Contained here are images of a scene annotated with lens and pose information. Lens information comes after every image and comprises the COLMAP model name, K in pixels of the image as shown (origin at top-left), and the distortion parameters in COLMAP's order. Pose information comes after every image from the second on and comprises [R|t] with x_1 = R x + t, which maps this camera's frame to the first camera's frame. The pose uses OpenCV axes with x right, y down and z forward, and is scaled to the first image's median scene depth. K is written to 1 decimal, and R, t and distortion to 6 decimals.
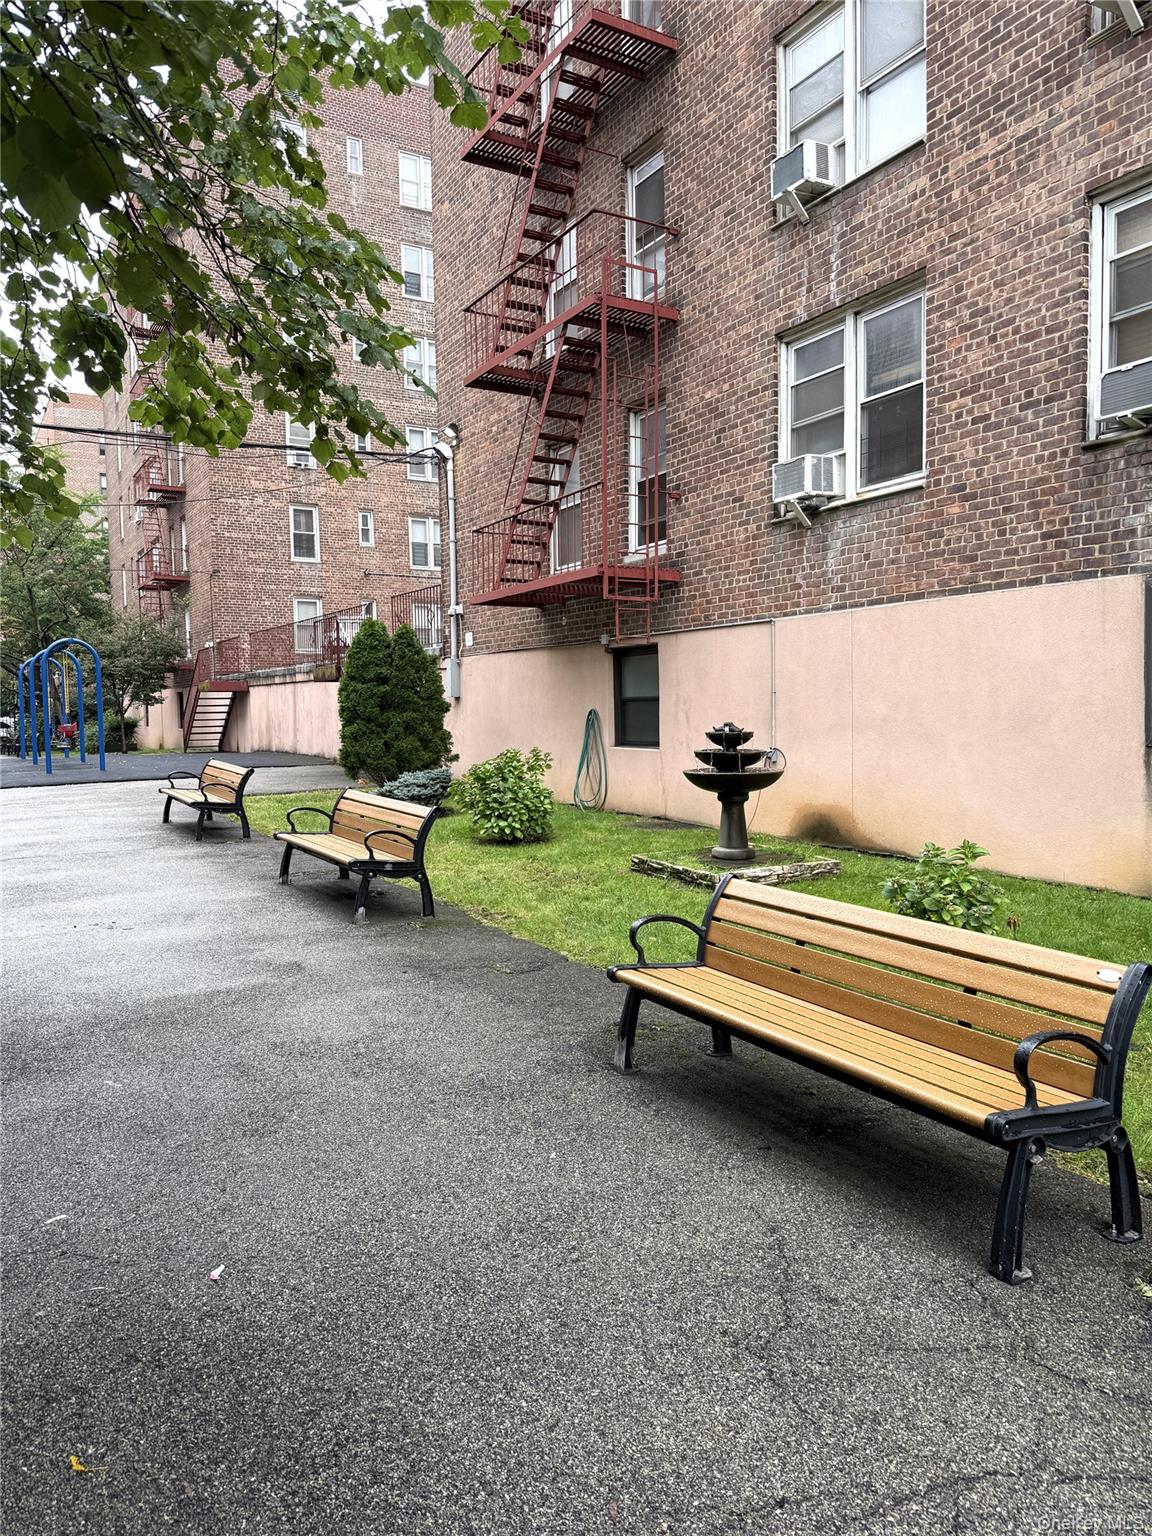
lens RADIAL K [[1068.4, 0, 576.4], [0, 1068.4, 769.7], [0, 0, 1]] dist [0.005110, 0.000631]
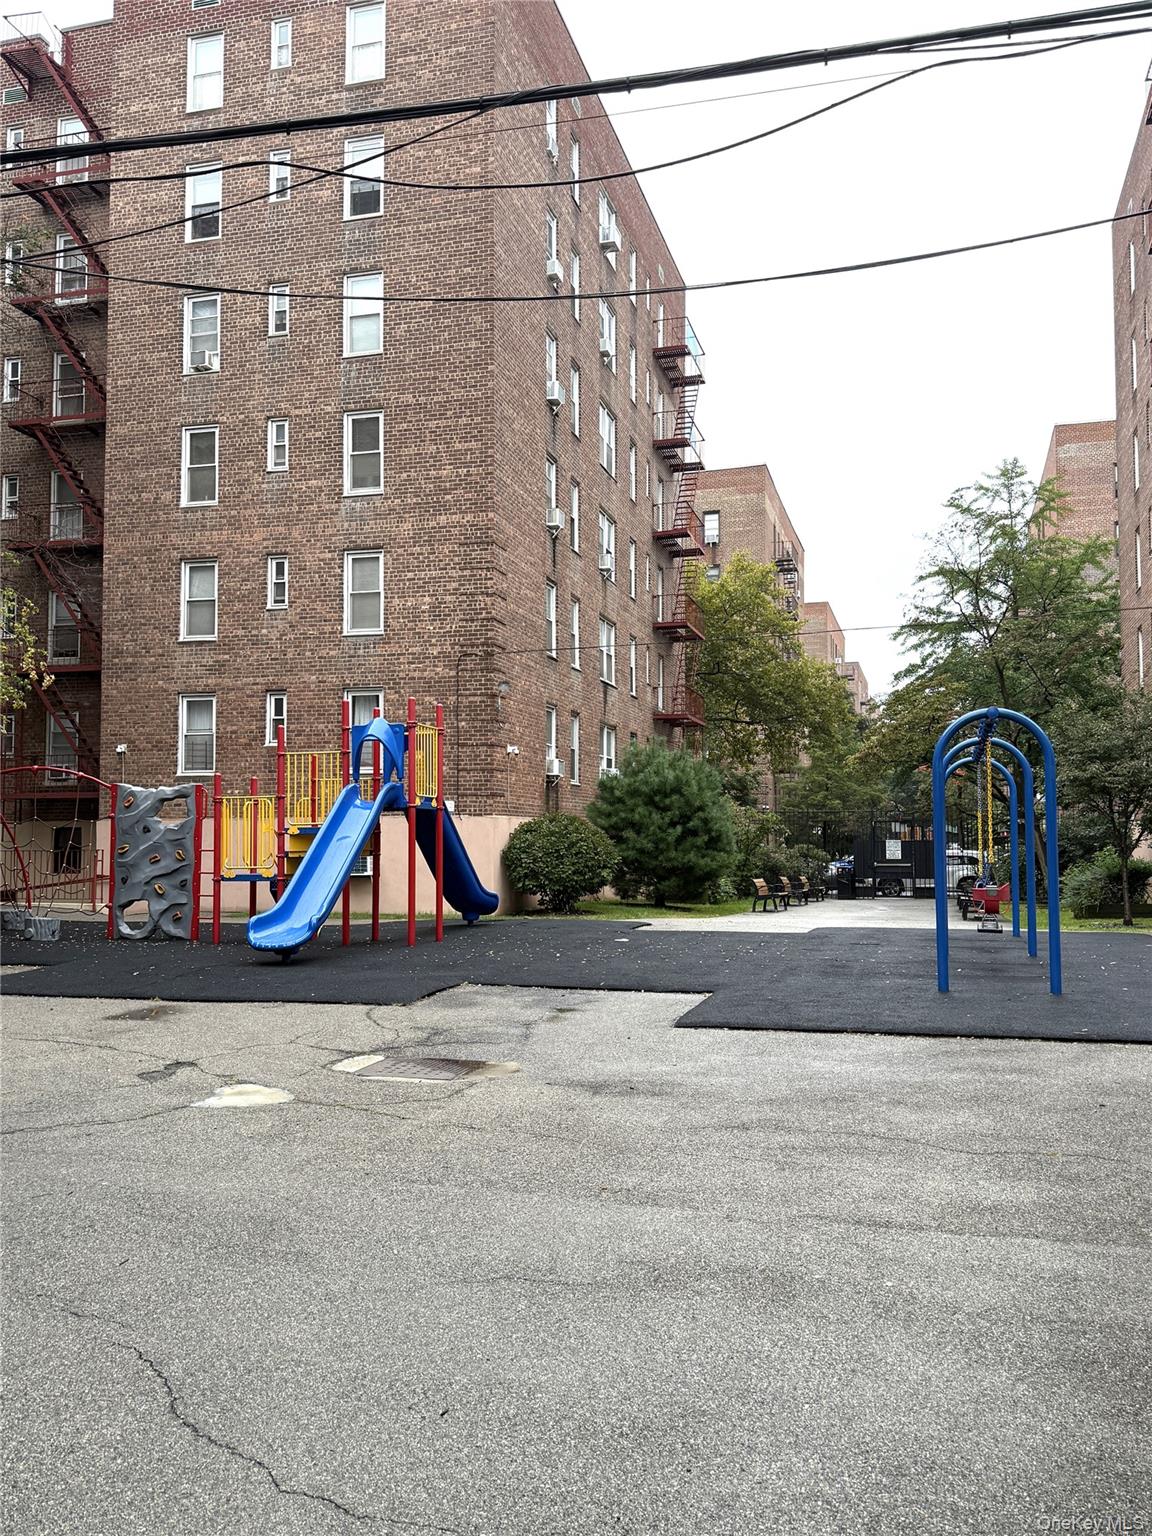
lens RADIAL K [[1310.0, 0, 577.8], [0, 1310.0, 768.2], [0, 0, 1]] dist [-0.002455, -0.000293]
pose [[0.689581, -0.021927, -0.723877, -0.097258], [-0.057124, 0.994780, -0.084551, -0.019424], [0.721952, 0.099656, 0.684729, 0.252062]]
